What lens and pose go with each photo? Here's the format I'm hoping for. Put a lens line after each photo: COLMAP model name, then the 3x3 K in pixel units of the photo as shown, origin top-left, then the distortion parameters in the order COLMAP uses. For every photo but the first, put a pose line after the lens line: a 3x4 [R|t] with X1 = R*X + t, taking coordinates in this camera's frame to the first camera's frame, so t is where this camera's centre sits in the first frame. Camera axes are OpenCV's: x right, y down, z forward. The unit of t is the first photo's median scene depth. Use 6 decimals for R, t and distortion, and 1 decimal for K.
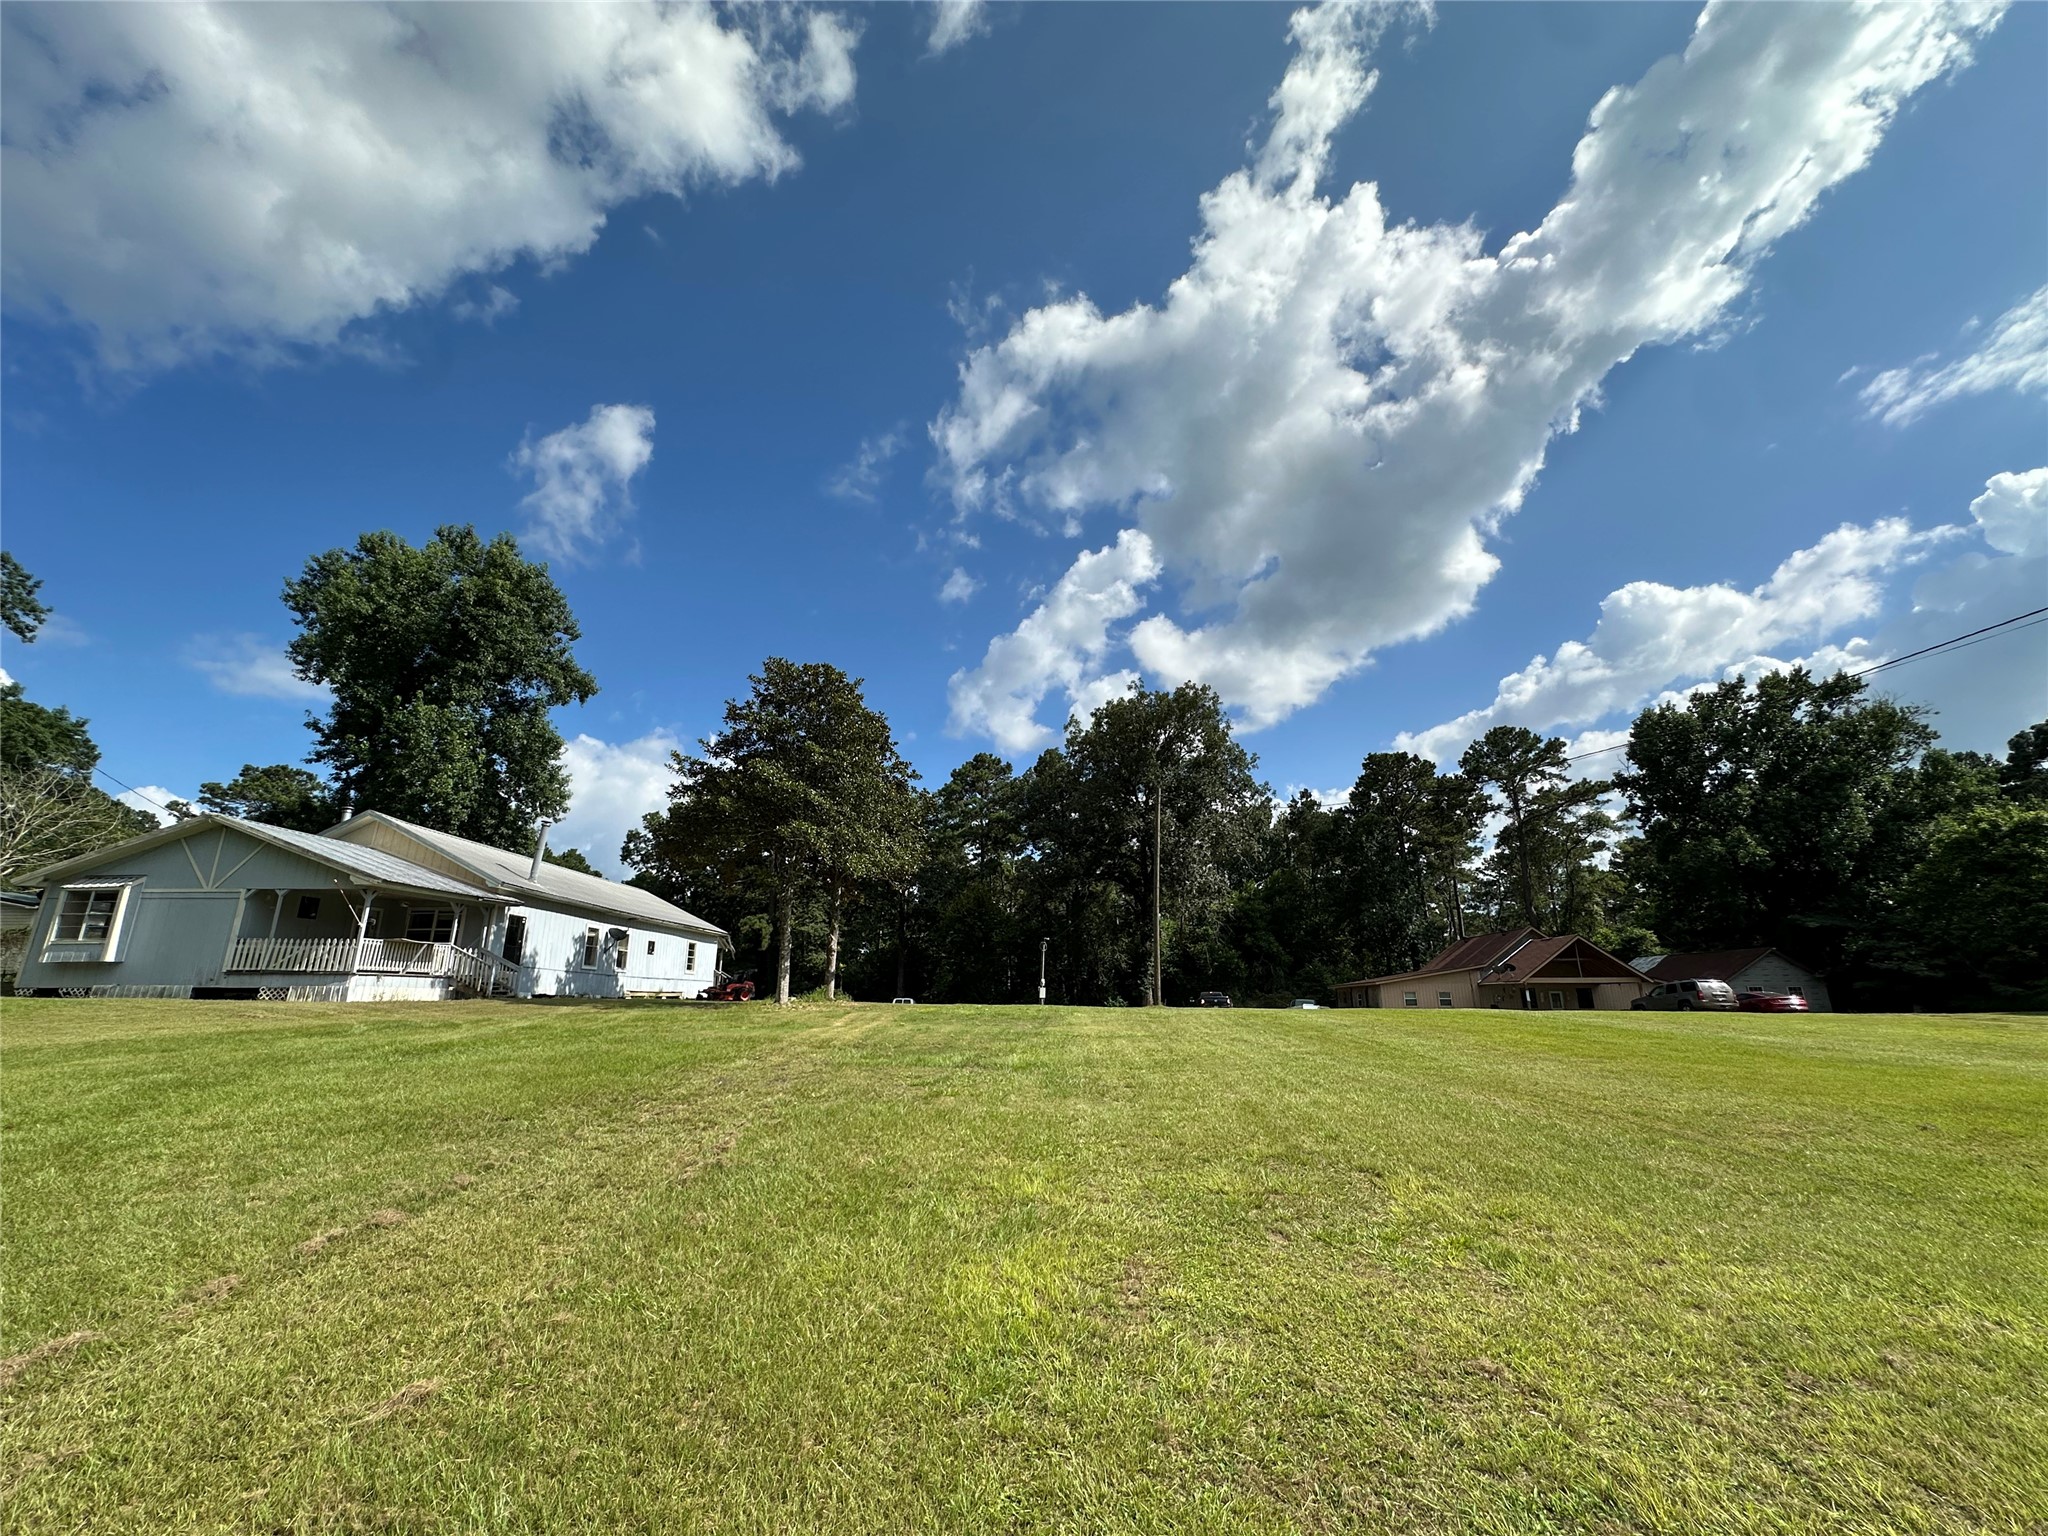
lens RADIAL K [[818.9, 0, 1024.0], [0, 818.9, 768.0], [0, 0, 1]] dist [-0.008318, 0.000541]
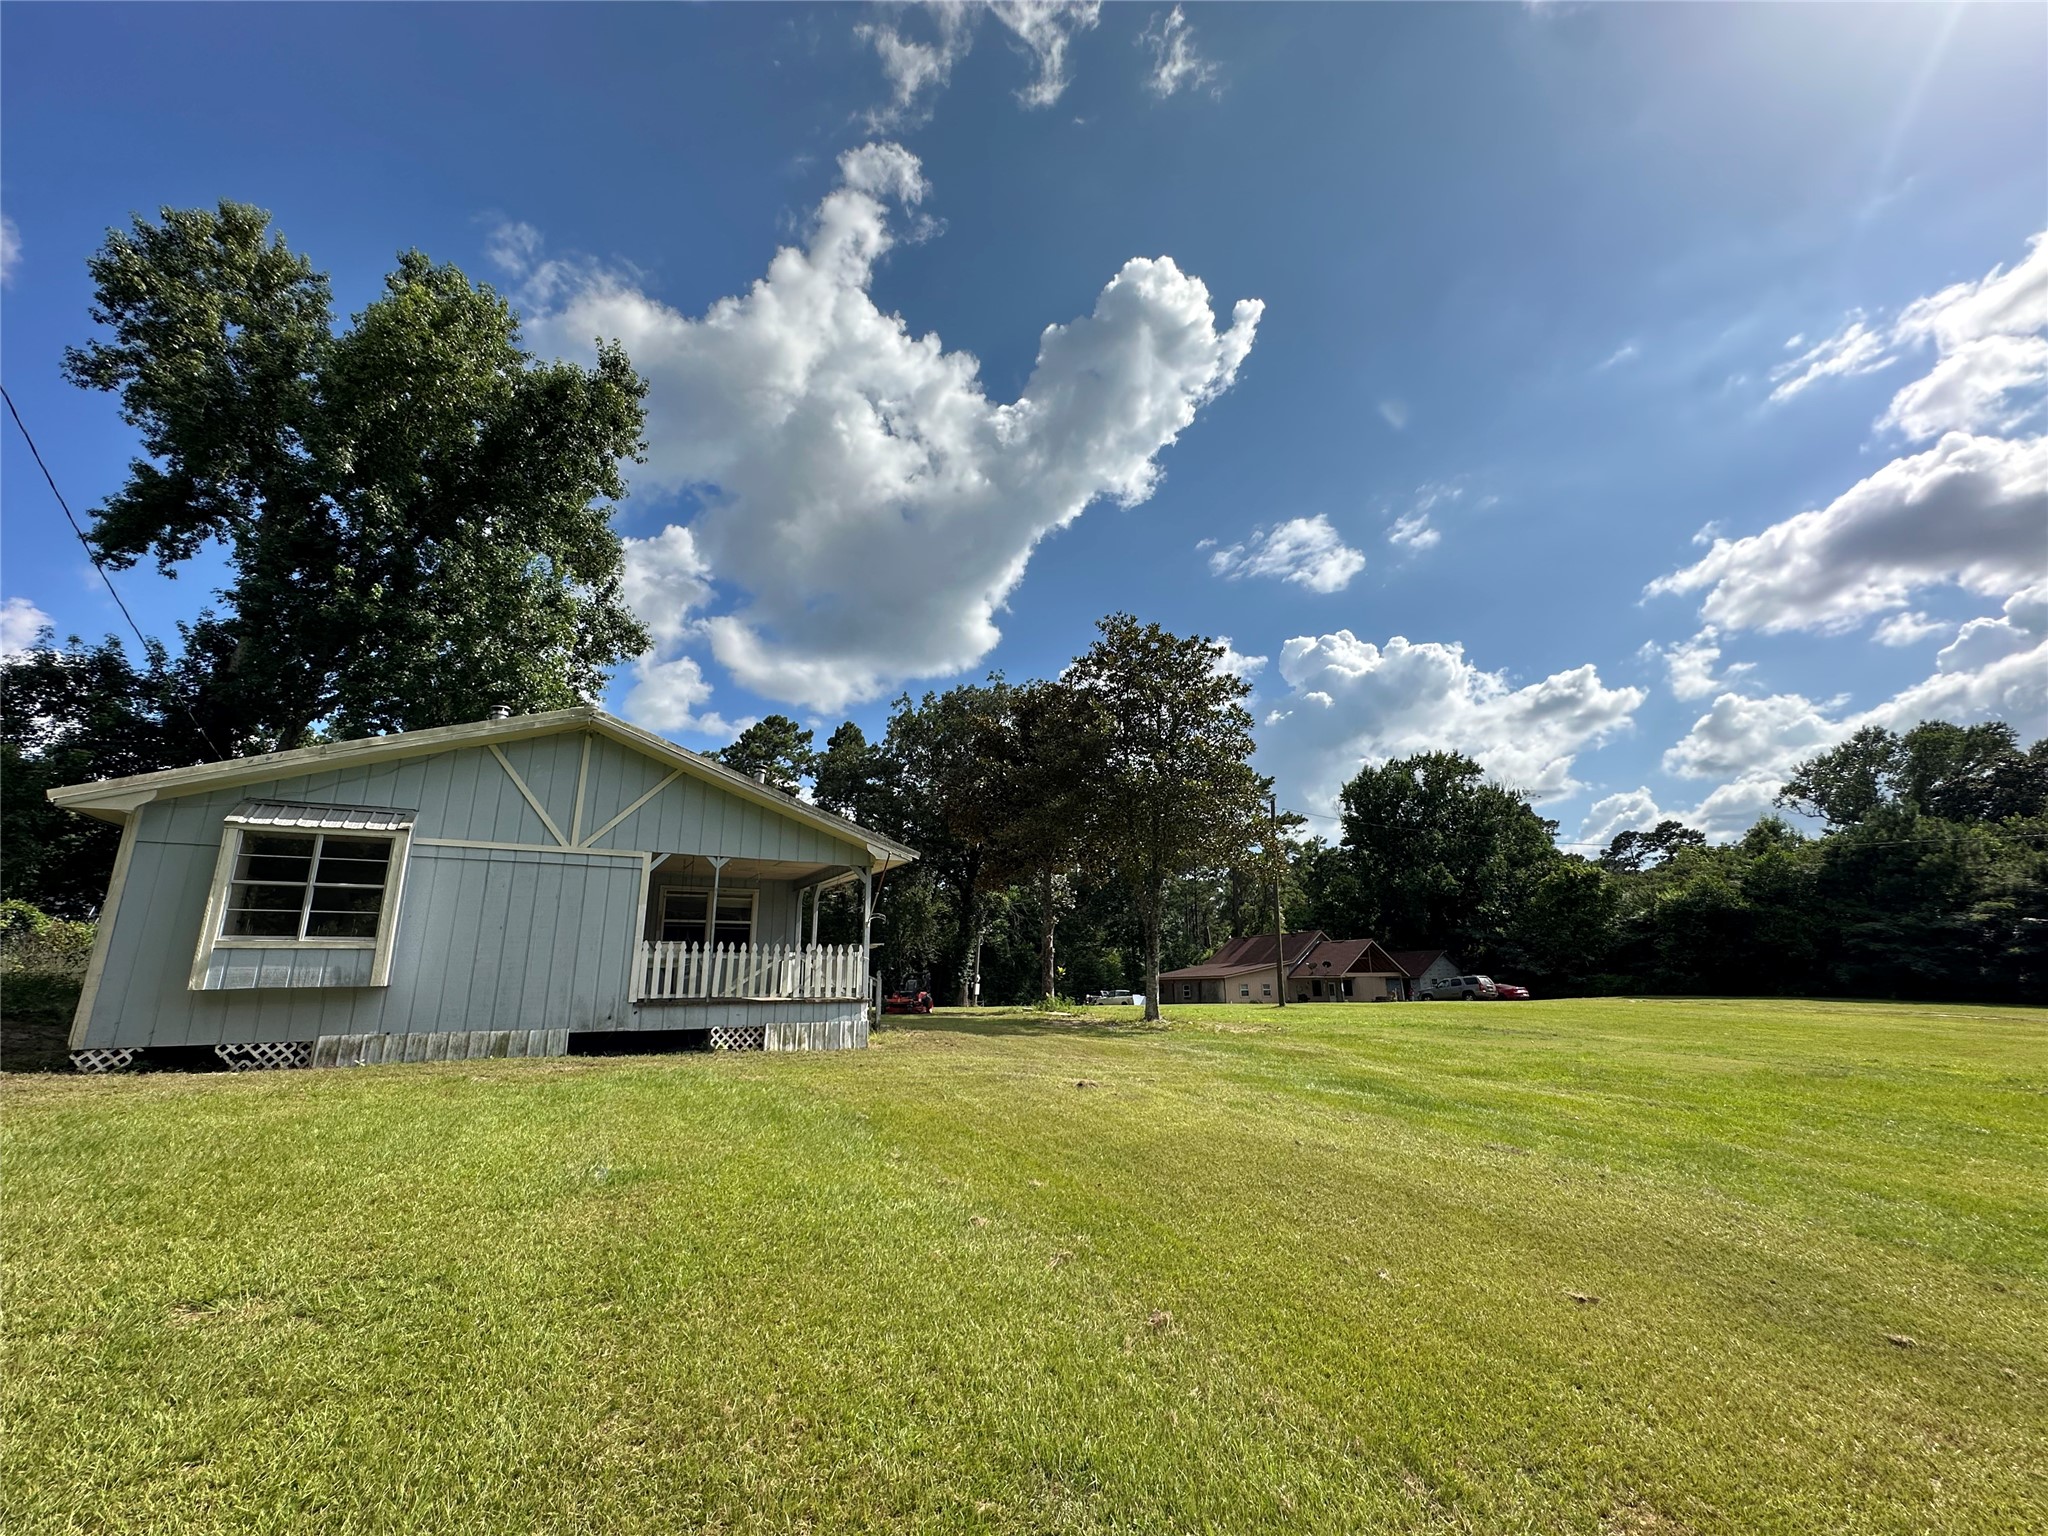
lens RADIAL K [[818.9, 0, 1024.0], [0, 818.9, 768.0], [0, 0, 1]] dist [-0.008318, 0.000541]
pose [[0.855540, 0.122219, 0.503105, -1.029553], [-0.132422, 0.991071, -0.015574, 0.065351], [-0.500516, -0.053298, 0.864085, 0.387057]]
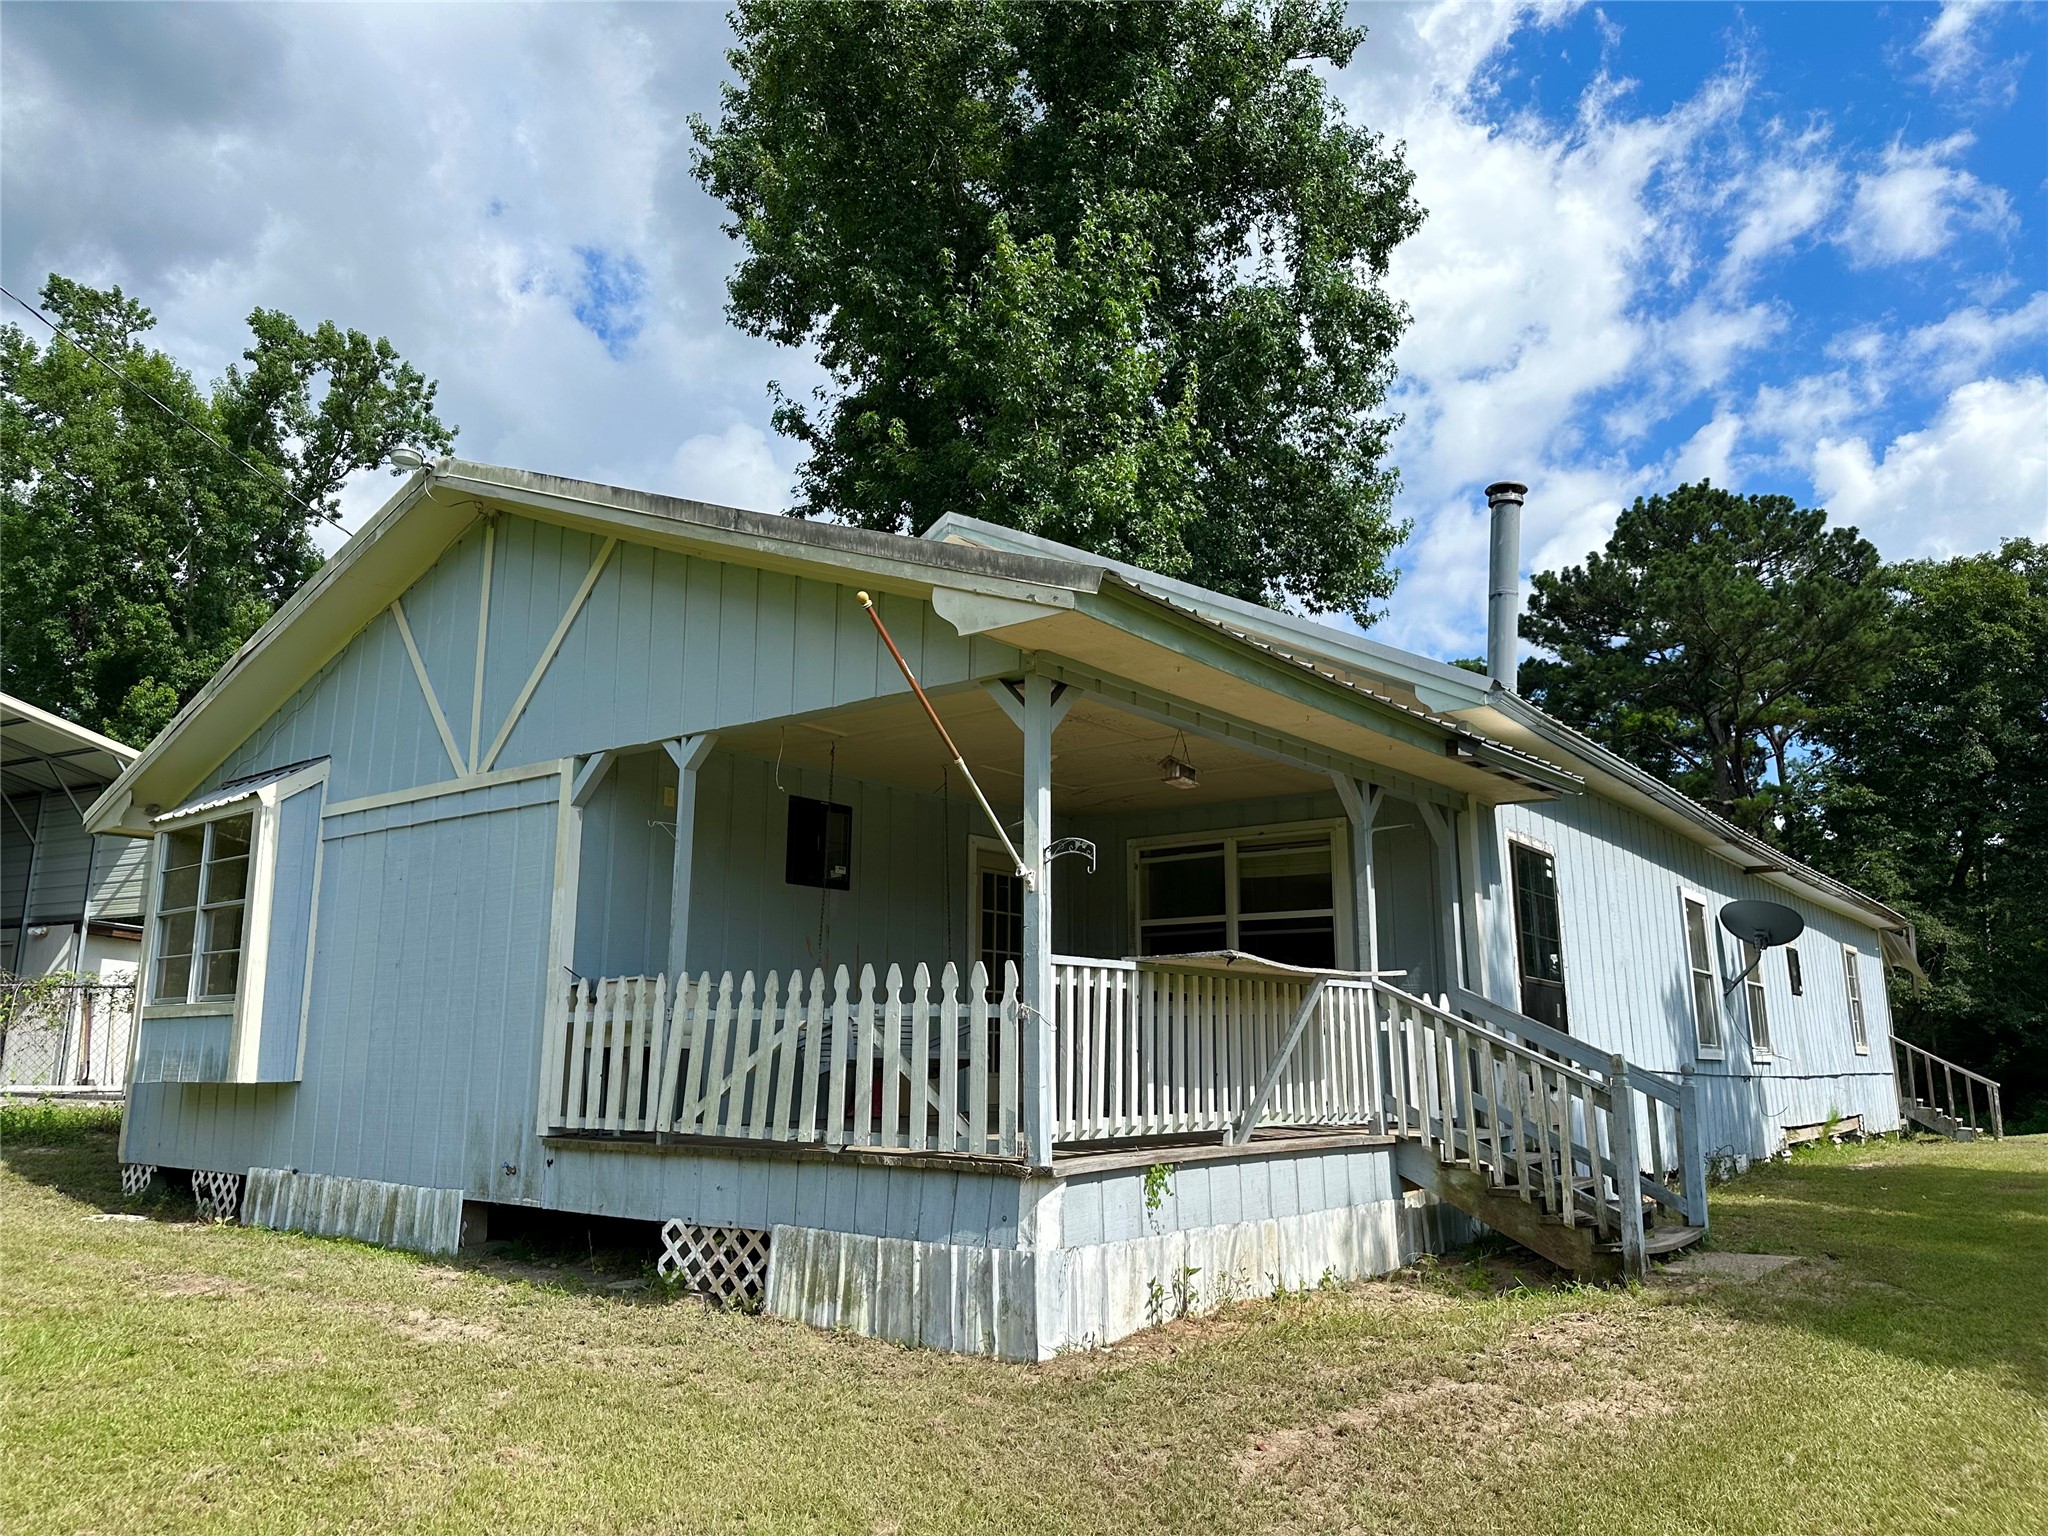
lens RADIAL K [[1437.8, 0, 1024.0], [0, 1437.8, 768.0], [0, 0, 1]] dist [0.050902, -0.000988]
pose [[0.811635, -0.109240, -0.573860, -0.633232], [0.153360, 0.987748, 0.028876, 0.159212], [0.563675, -0.111444, 0.818444, 0.748427]]
